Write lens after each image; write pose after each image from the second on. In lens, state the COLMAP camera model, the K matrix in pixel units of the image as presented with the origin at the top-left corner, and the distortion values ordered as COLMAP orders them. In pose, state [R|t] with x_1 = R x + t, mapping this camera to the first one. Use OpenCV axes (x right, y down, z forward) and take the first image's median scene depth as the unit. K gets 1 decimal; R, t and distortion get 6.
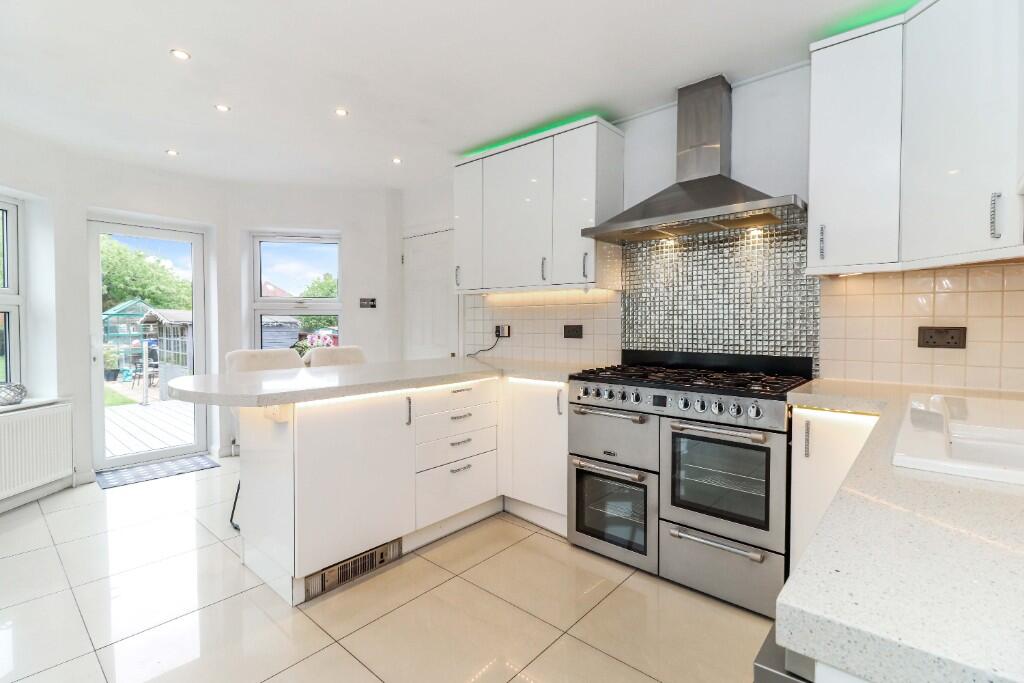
lens RADIAL K [[466.8, 0, 508.9], [0, 466.8, 334.7], [0, 0, 1]] dist [0.000136, -0.000052]
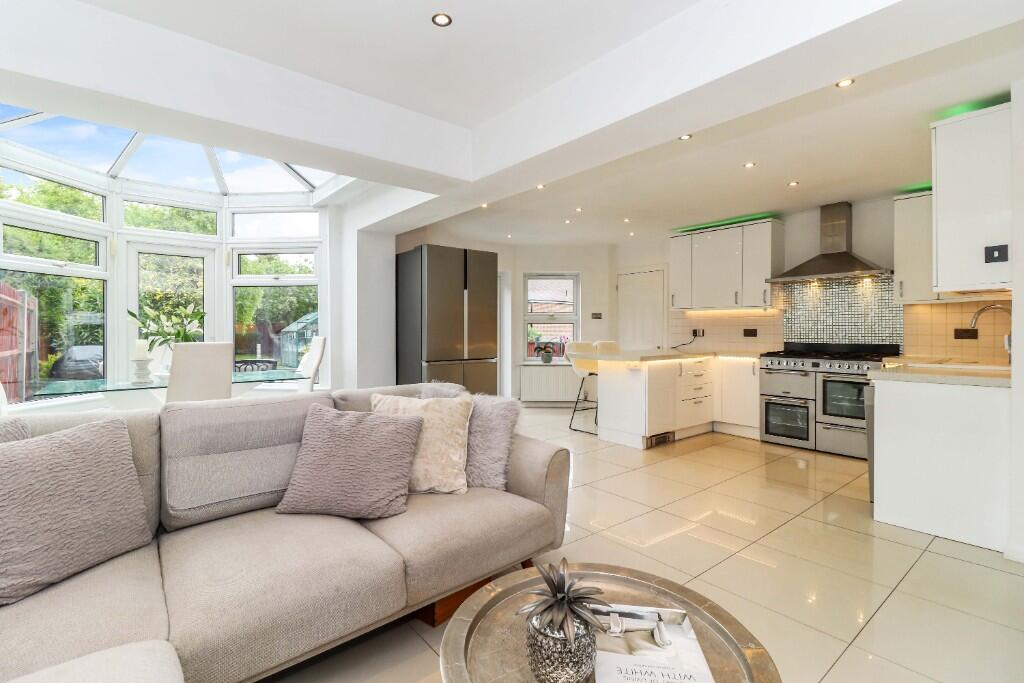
lens RADIAL K [[476.8, 0, 491.7], [0, 476.8, 331.0], [0, 0, 1]] dist [-0.000835, -0.000645]
pose [[0.980568, -0.000399, -0.196180, -0.589182], [-0.003948, 0.999755, -0.021765, 0.037542], [0.196141, 0.022117, 0.980326, -1.192700]]
